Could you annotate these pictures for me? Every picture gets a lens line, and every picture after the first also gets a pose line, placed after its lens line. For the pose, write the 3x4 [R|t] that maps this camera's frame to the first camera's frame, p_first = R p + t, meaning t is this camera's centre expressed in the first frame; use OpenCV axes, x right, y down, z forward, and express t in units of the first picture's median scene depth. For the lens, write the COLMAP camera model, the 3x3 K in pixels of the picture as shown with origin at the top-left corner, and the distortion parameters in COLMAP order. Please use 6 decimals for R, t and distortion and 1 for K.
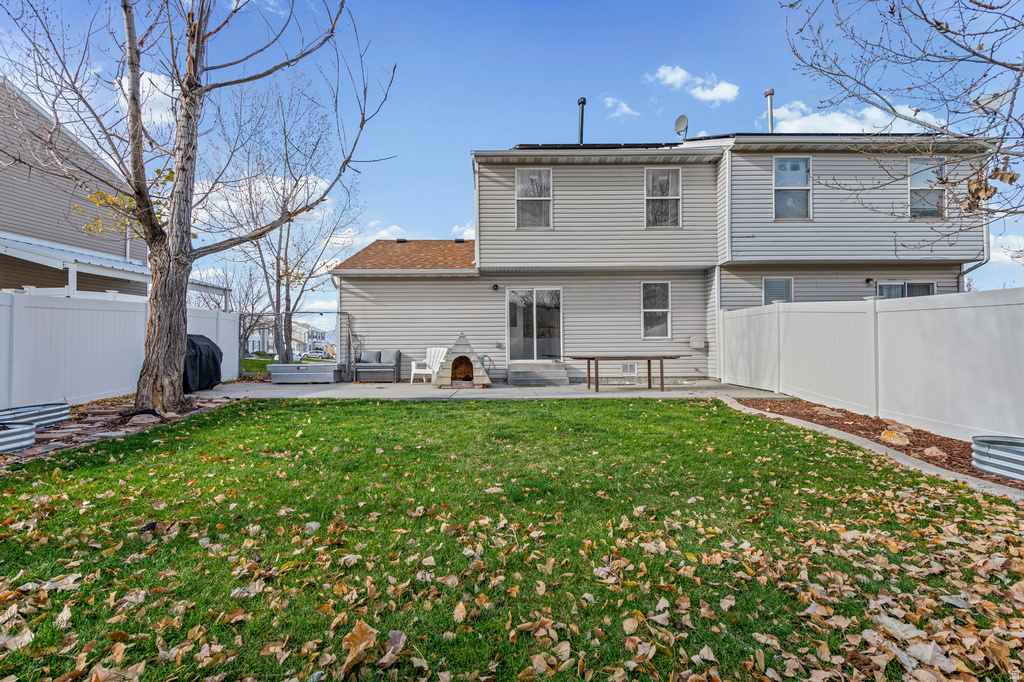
lens RADIAL K [[471.0, 0, 501.0], [0, 471.0, 342.1], [0, 0, 1]] dist [0.078244, -0.037214]
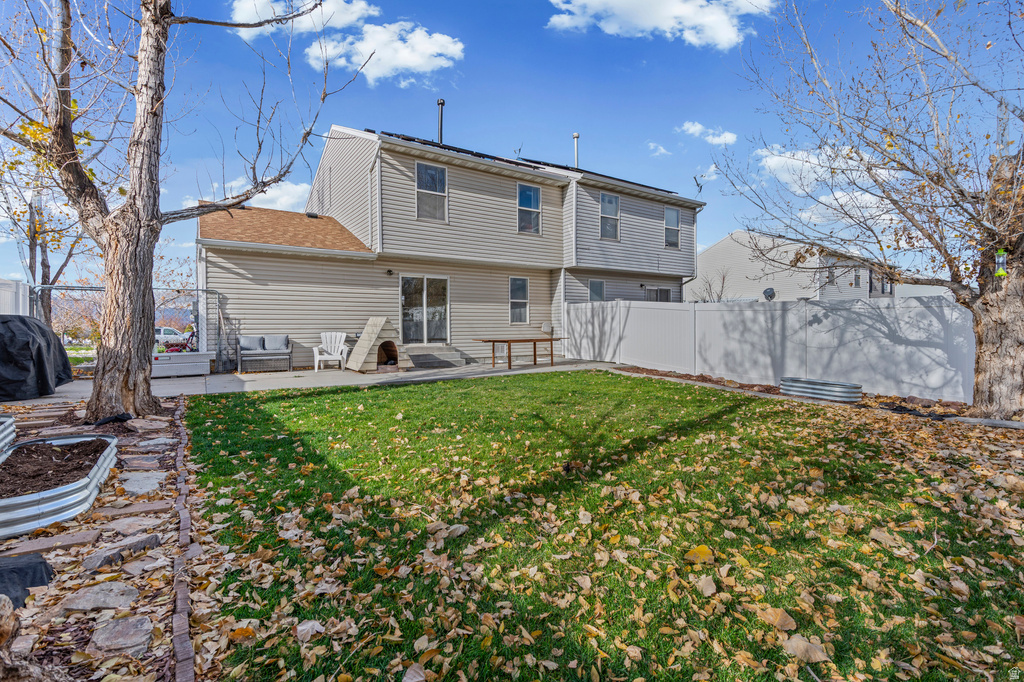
lens RADIAL K [[471.0, 0, 501.0], [0, 471.0, 342.1], [0, 0, 1]] dist [0.078244, -0.037214]
pose [[0.844823, -0.015893, 0.534810, -0.377247], [-0.005121, 0.999273, 0.037785, -0.007056], [-0.535021, -0.034660, 0.844127, -0.001111]]
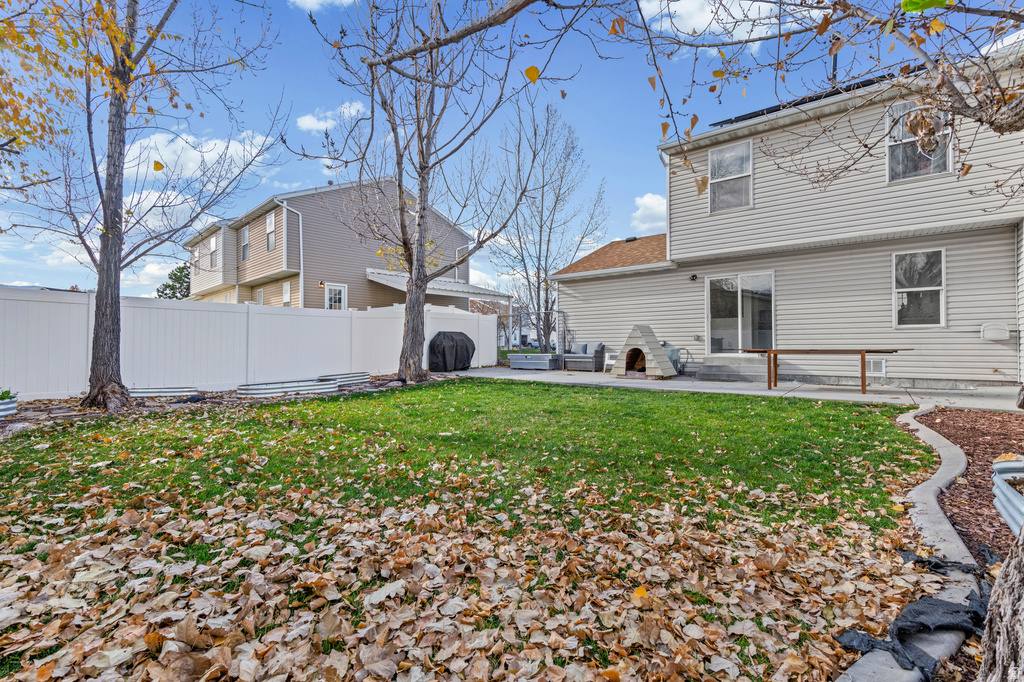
lens RADIAL K [[471.0, 0, 501.0], [0, 471.0, 342.1], [0, 0, 1]] dist [0.078244, -0.037214]
pose [[0.779071, -0.001584, -0.626934, 0.308654], [0.009275, 0.999916, 0.008999, 0.003330], [0.626867, -0.012826, 0.779020, -0.009416]]
